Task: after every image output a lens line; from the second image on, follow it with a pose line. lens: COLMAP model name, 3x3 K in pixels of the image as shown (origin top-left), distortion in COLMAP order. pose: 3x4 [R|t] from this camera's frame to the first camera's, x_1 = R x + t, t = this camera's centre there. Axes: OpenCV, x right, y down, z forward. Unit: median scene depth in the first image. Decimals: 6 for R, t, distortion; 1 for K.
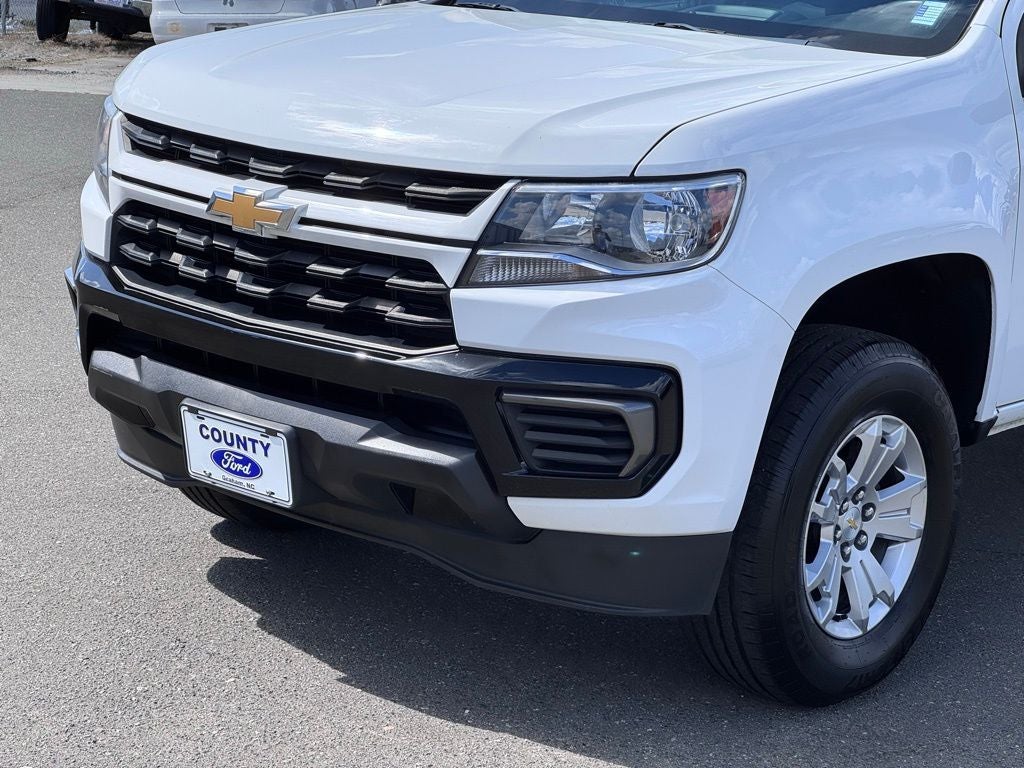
lens RADIAL K [[2303.6, 0, 512.0], [0, 2303.6, 384.0], [0, 0, 1]] dist [-0.393358, 7.405229]
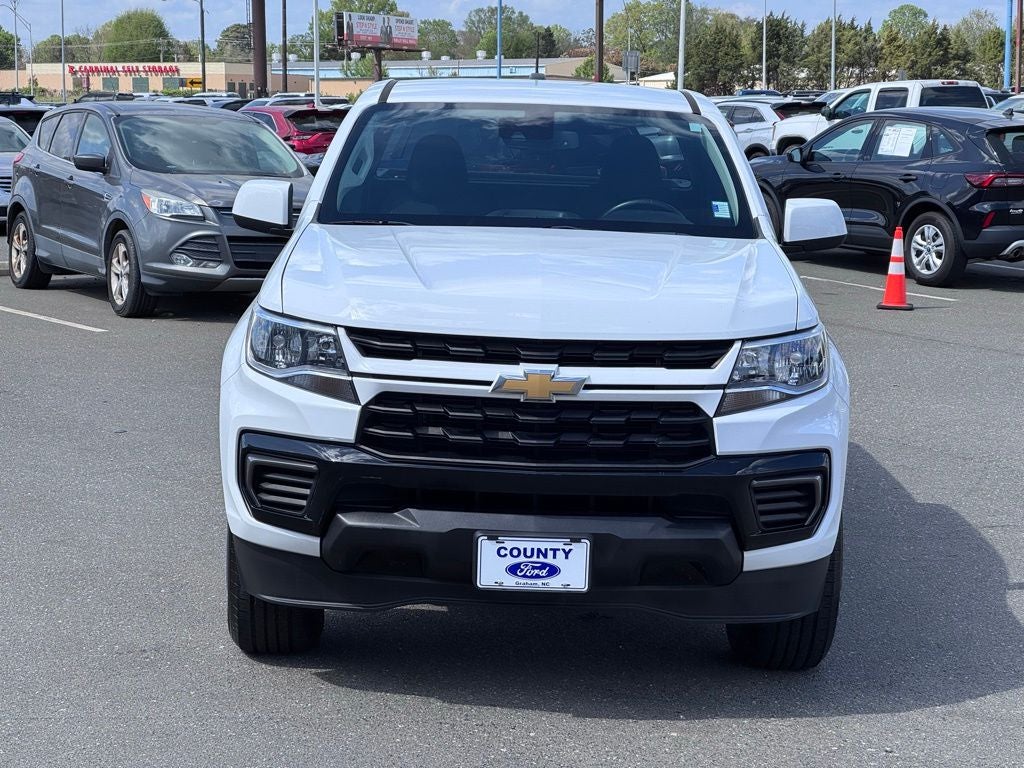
lens RADIAL K [[2183.8, 0, 512.0], [0, 2183.8, 384.0], [0, 0, 1]] dist [0.127183, 0.071423]
pose [[0.768816, -0.125091, 0.627115, -0.952866], [0.155023, 0.987886, 0.007002, -0.087949], [-0.620394, 0.091834, 0.778895, -0.023110]]
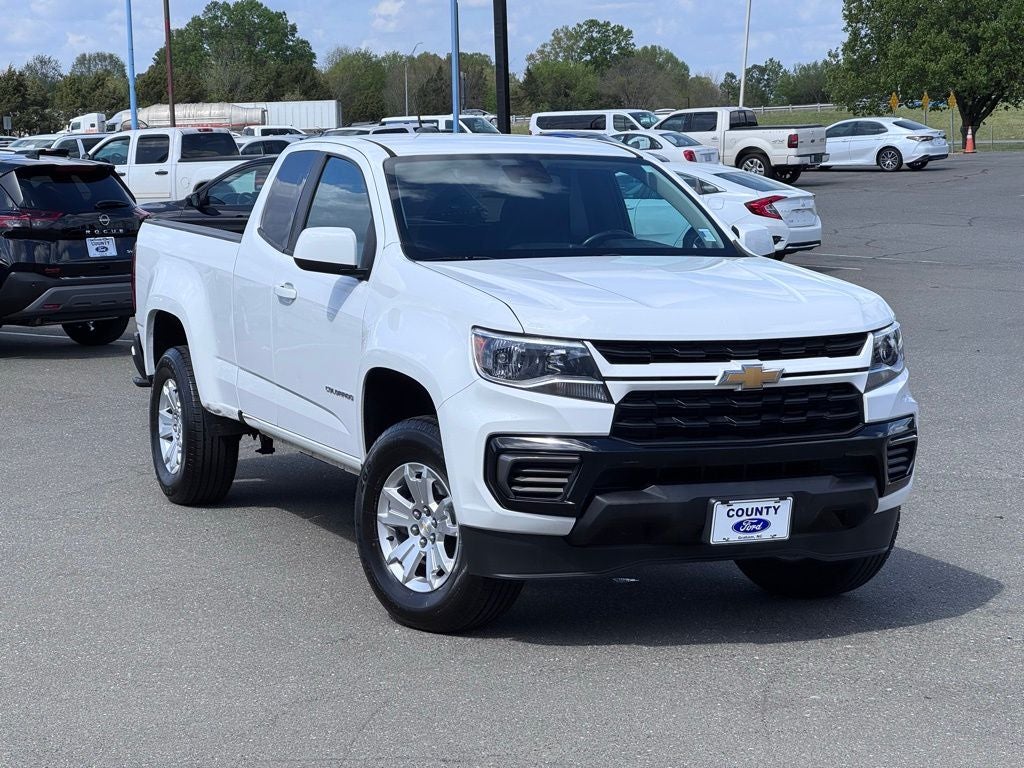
lens RADIAL K [[2183.8, 0, 512.0], [0, 2183.8, 384.0], [0, 0, 1]] dist [0.127183, 0.071423]
pose [[0.447957, -0.156700, 0.880216, -1.646540], [0.216223, 0.974283, 0.063407, -0.213707], [-0.867515, 0.161919, 0.470319, 0.376390]]
